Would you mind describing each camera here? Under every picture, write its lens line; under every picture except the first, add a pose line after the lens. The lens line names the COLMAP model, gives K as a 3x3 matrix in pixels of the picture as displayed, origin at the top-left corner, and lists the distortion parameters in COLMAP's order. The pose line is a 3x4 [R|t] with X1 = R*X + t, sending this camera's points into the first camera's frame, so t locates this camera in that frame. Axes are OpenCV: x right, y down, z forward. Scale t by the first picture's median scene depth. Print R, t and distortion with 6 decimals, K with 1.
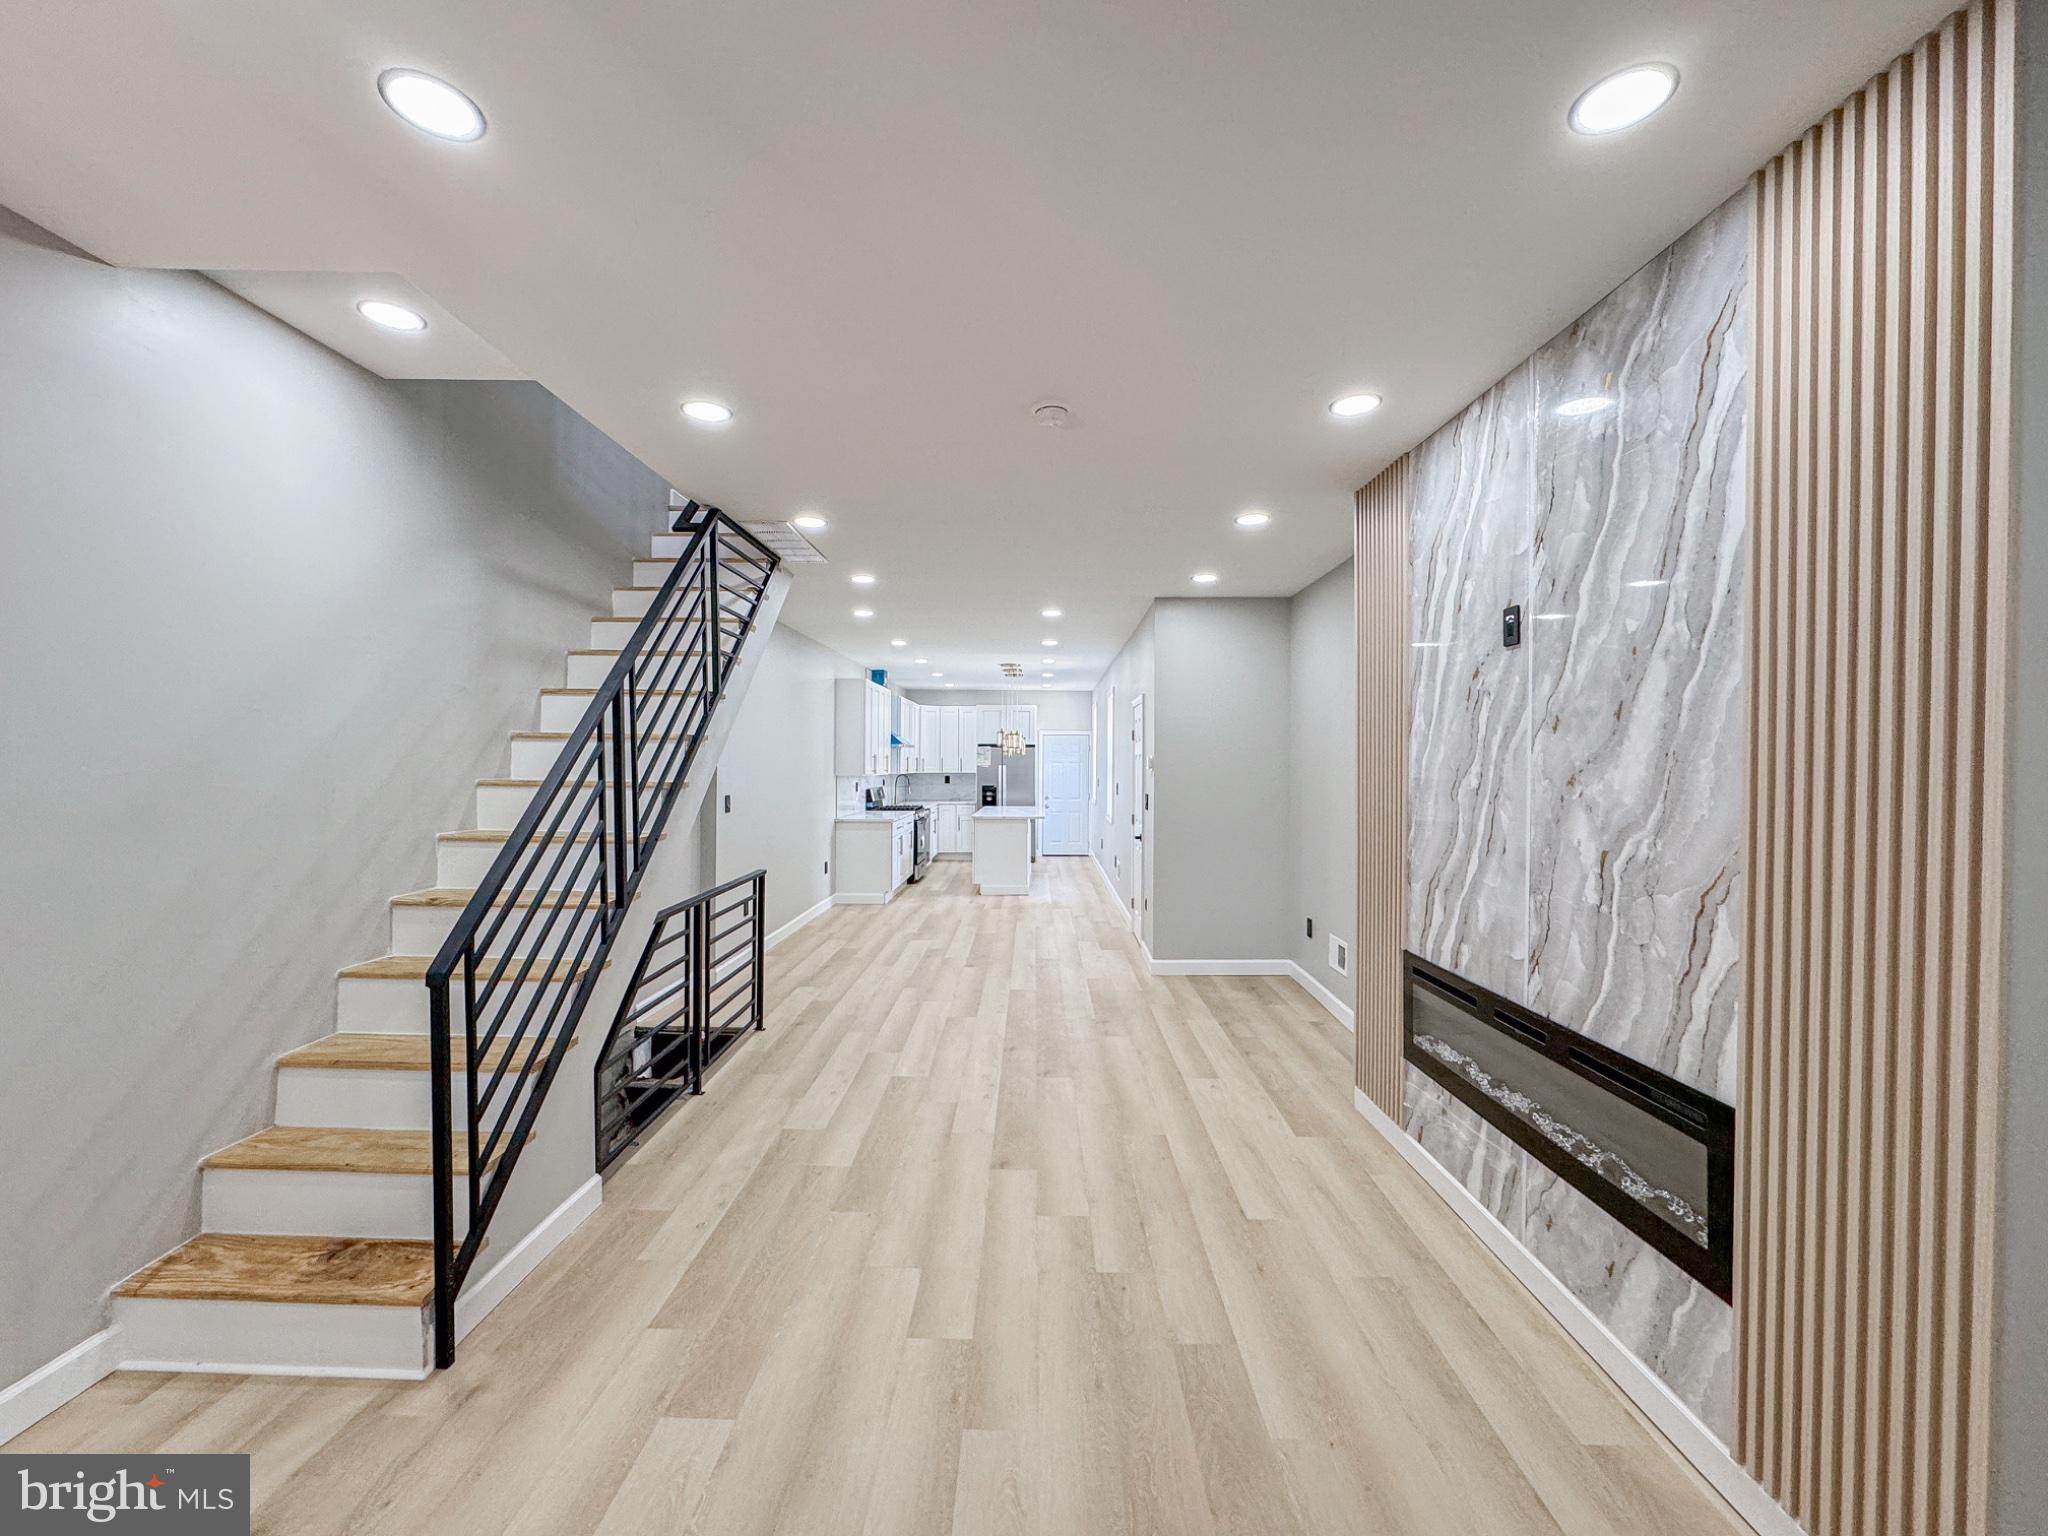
lens RADIAL K [[814.2, 0, 1021.1], [0, 814.2, 762.9], [0, 0, 1]] dist [0.000560, 0.000248]
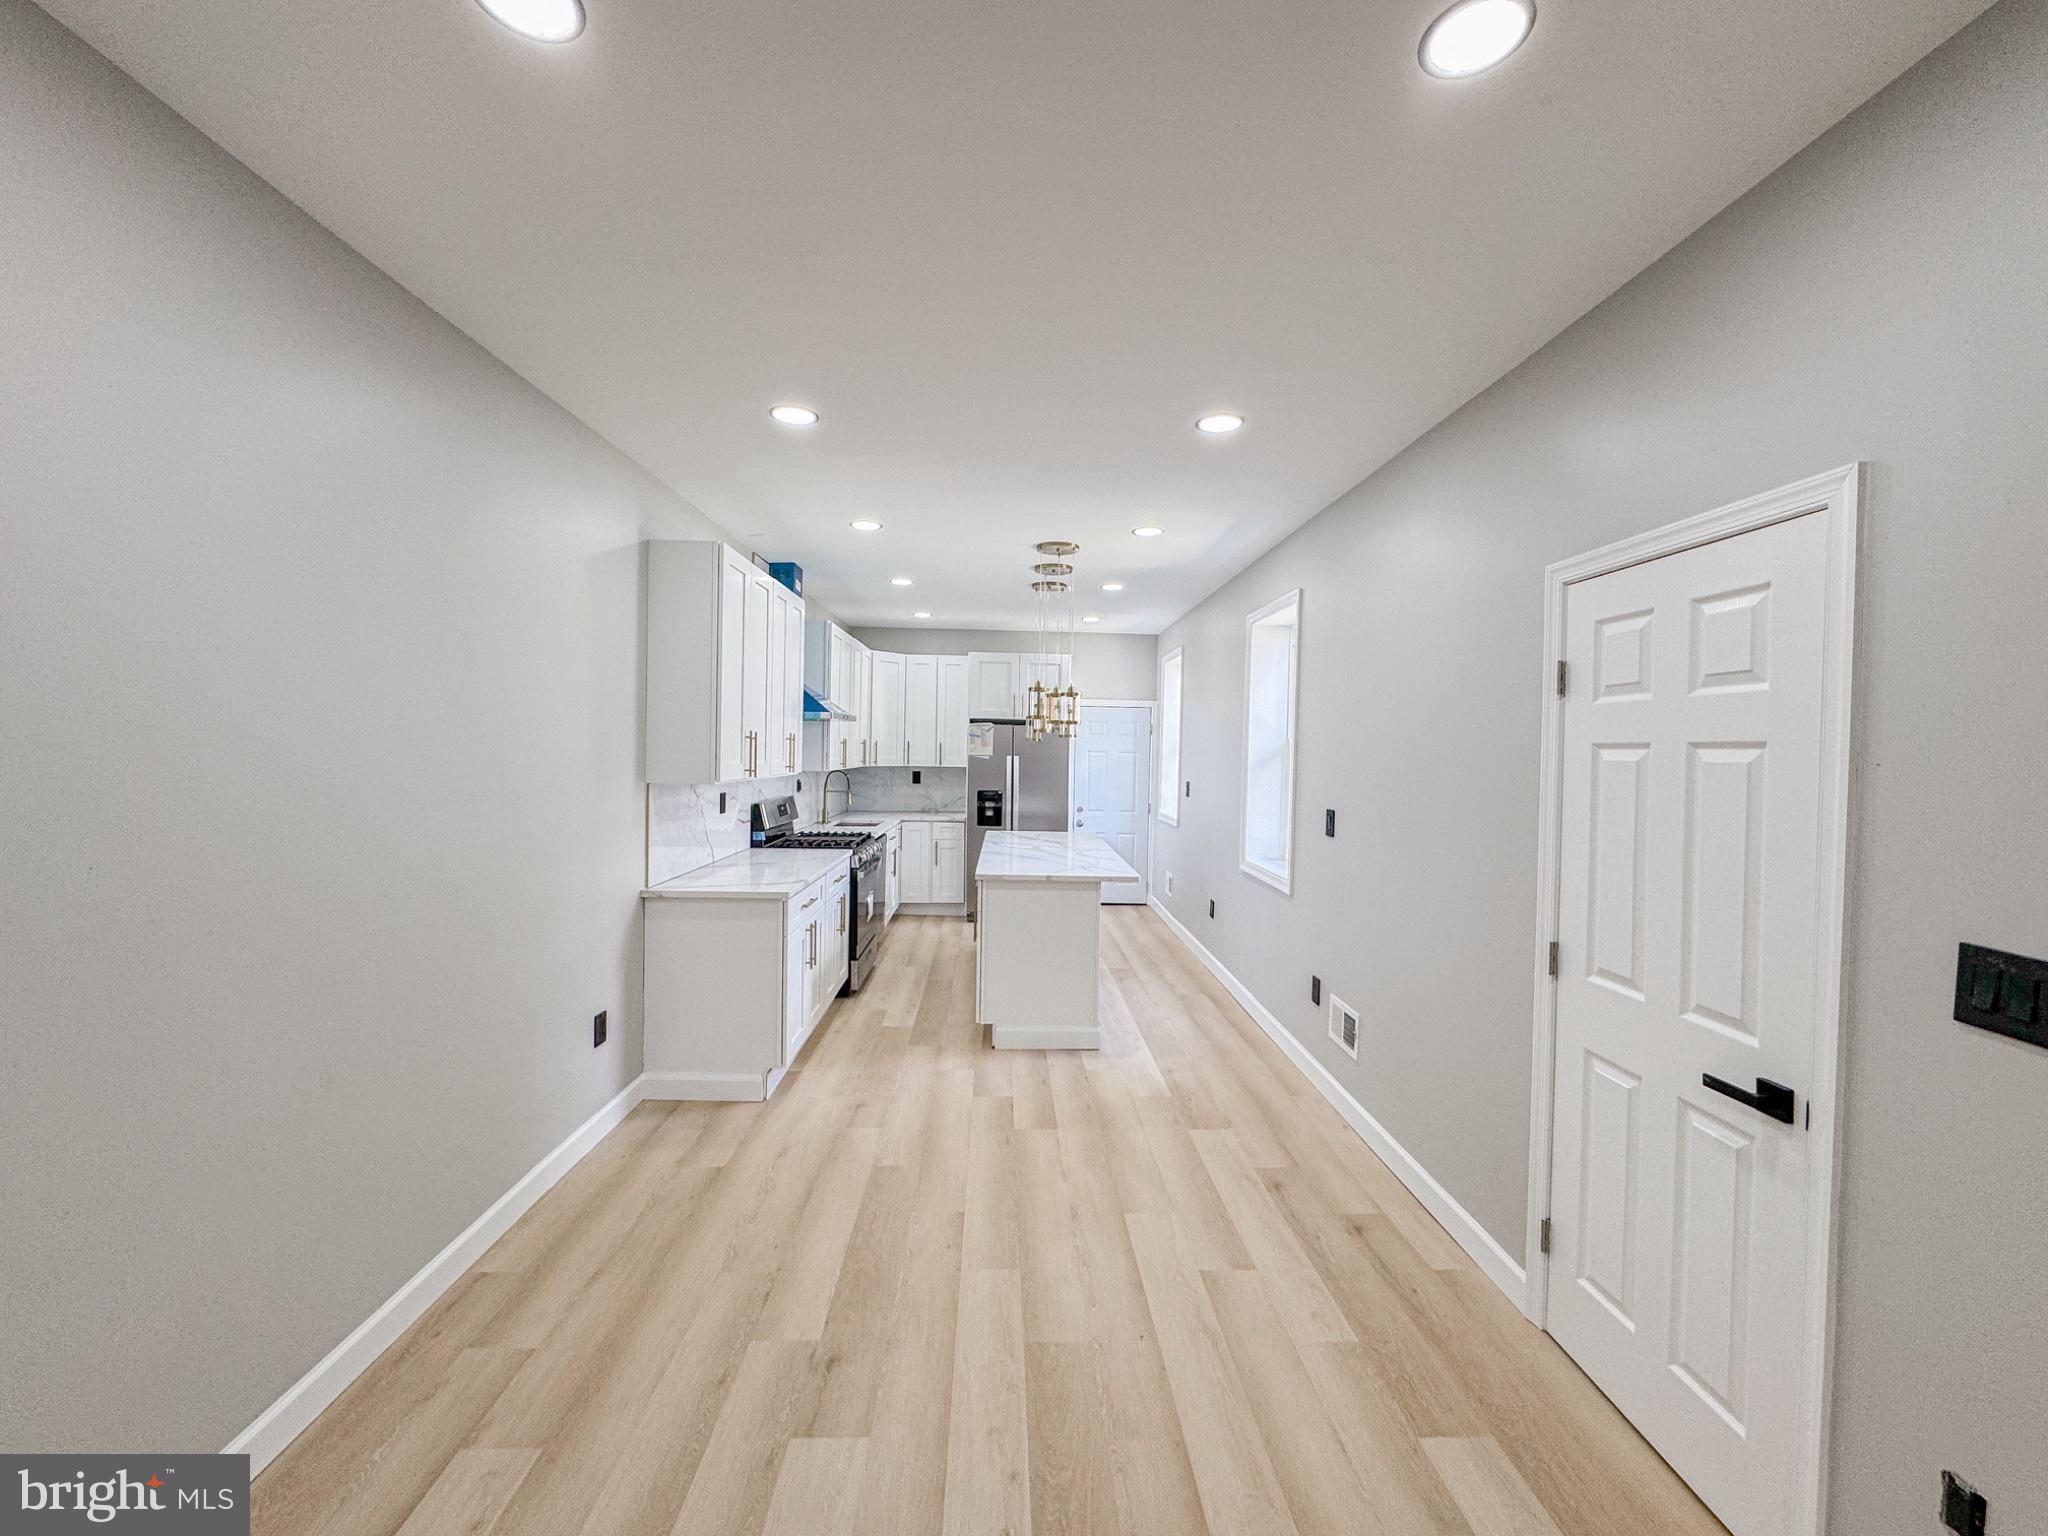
lens RADIAL K [[814.2, 0, 1021.1], [0, 814.2, 762.9], [0, 0, 1]] dist [0.000560, 0.000248]
pose [[0.998966, 0.012709, 0.043641, -0.209491], [-0.013602, 0.999703, 0.020220, -0.017798], [-0.043371, -0.020793, 0.998843, 2.077378]]
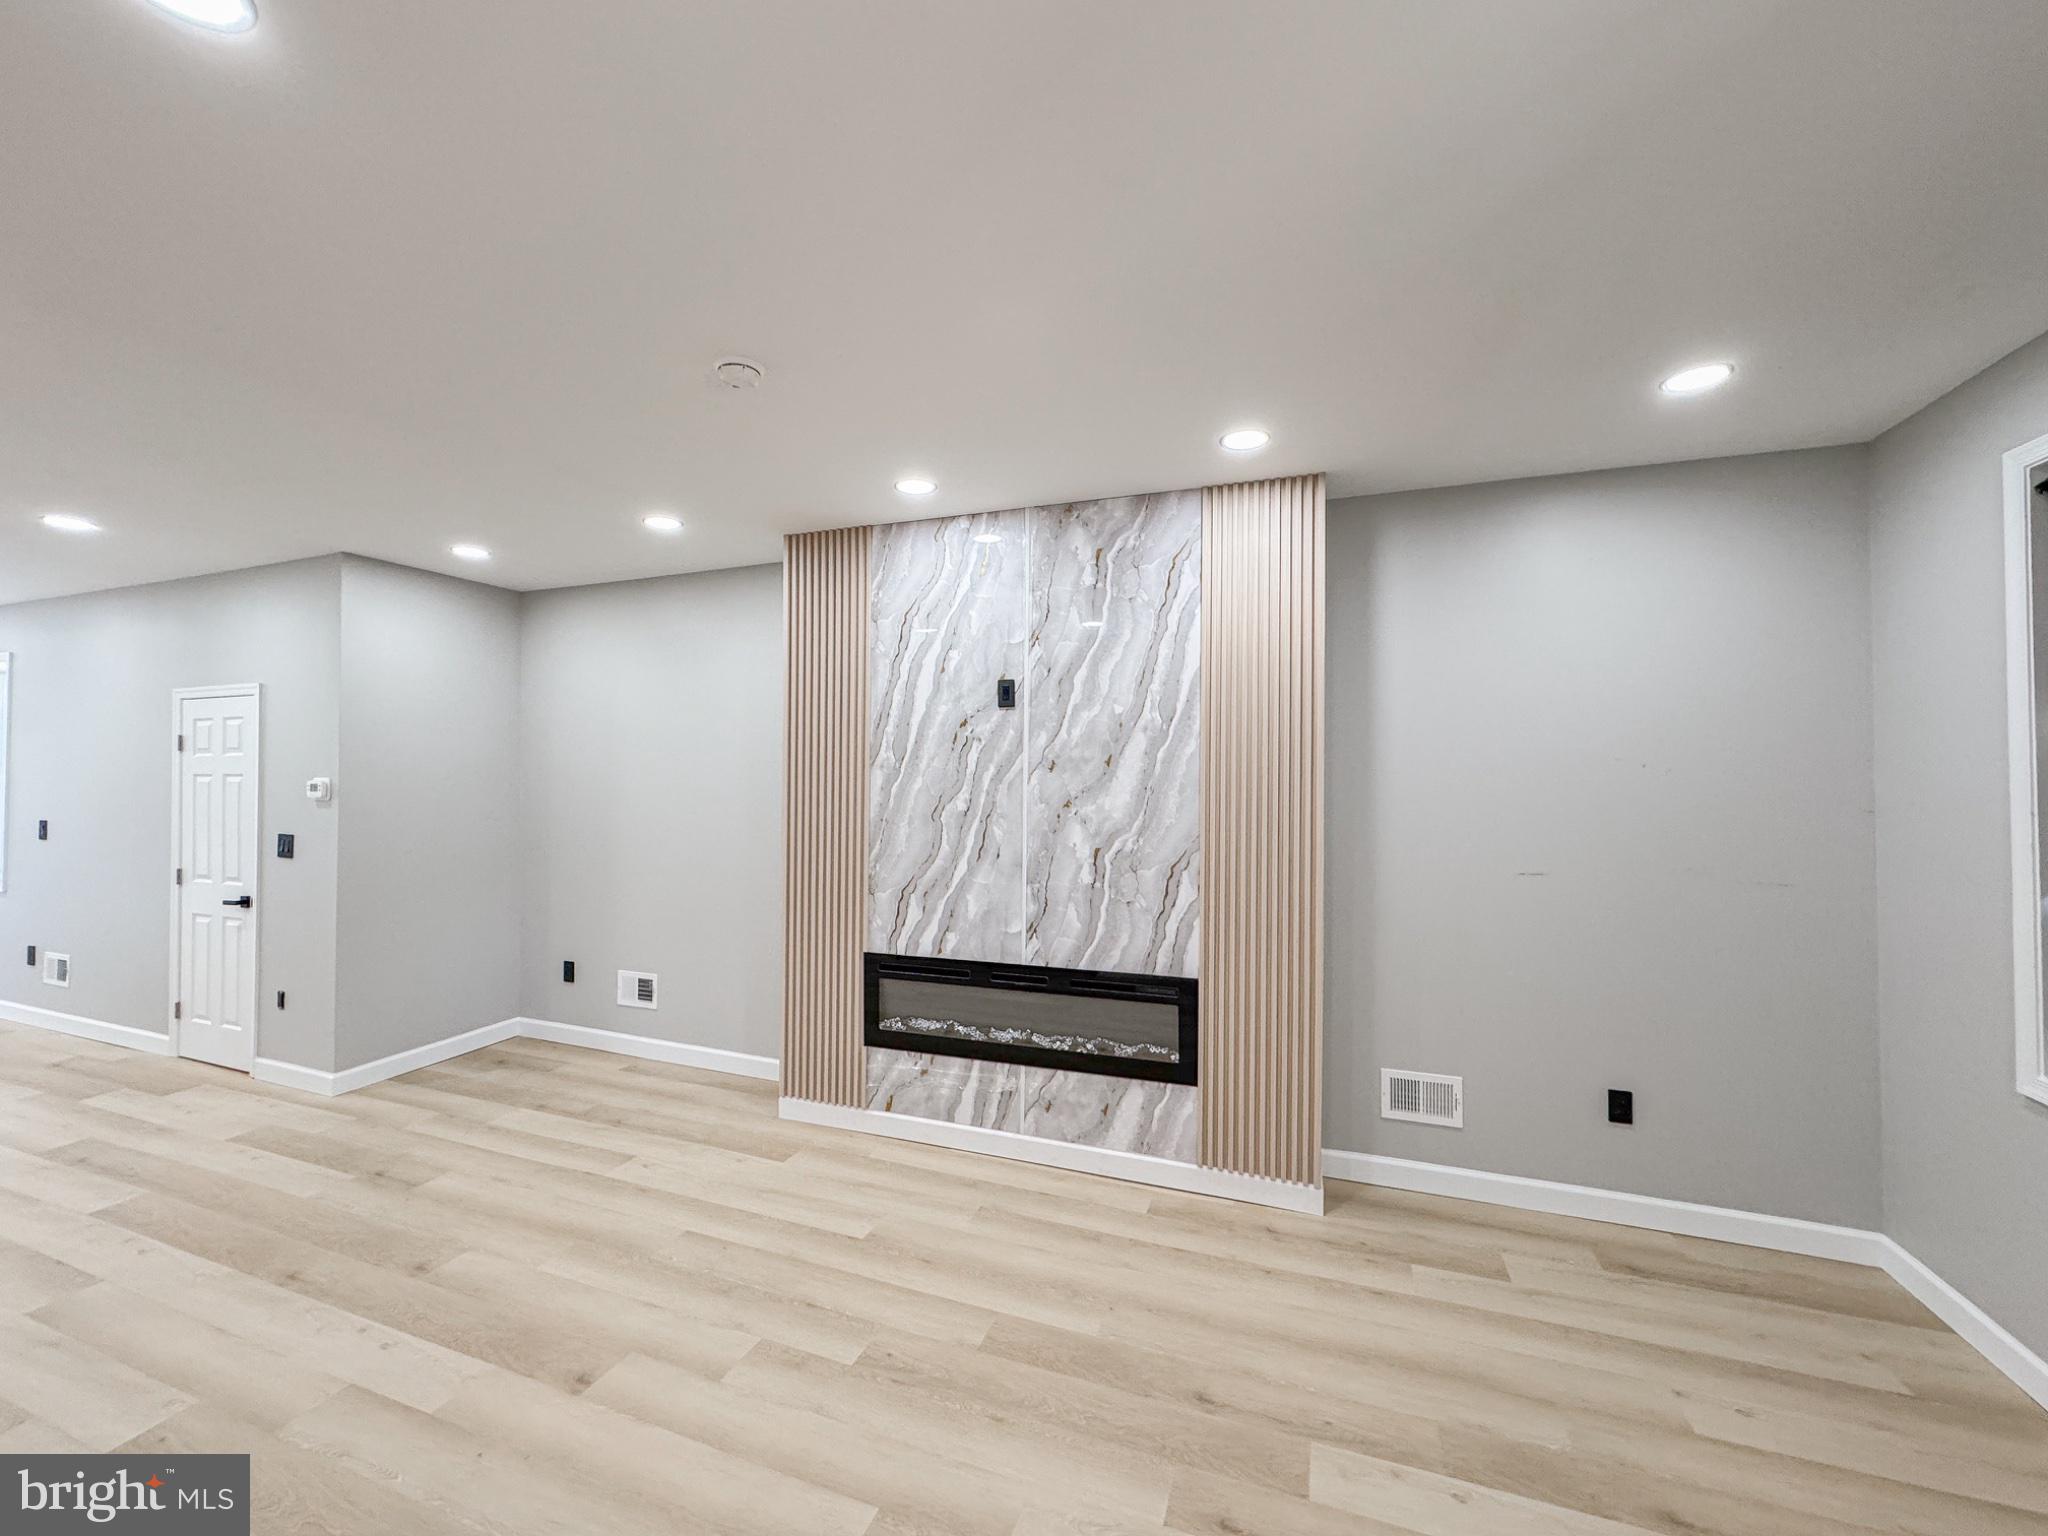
lens RADIAL K [[814.2, 0, 1021.1], [0, 814.2, 762.9], [0, 0, 1]] dist [0.000560, 0.000248]
pose [[0.334998, 0.009555, 0.942170, -0.696853], [0.000108, 0.999948, -0.010179, -0.035090], [-0.942219, 0.003511, 0.334979, 0.511781]]
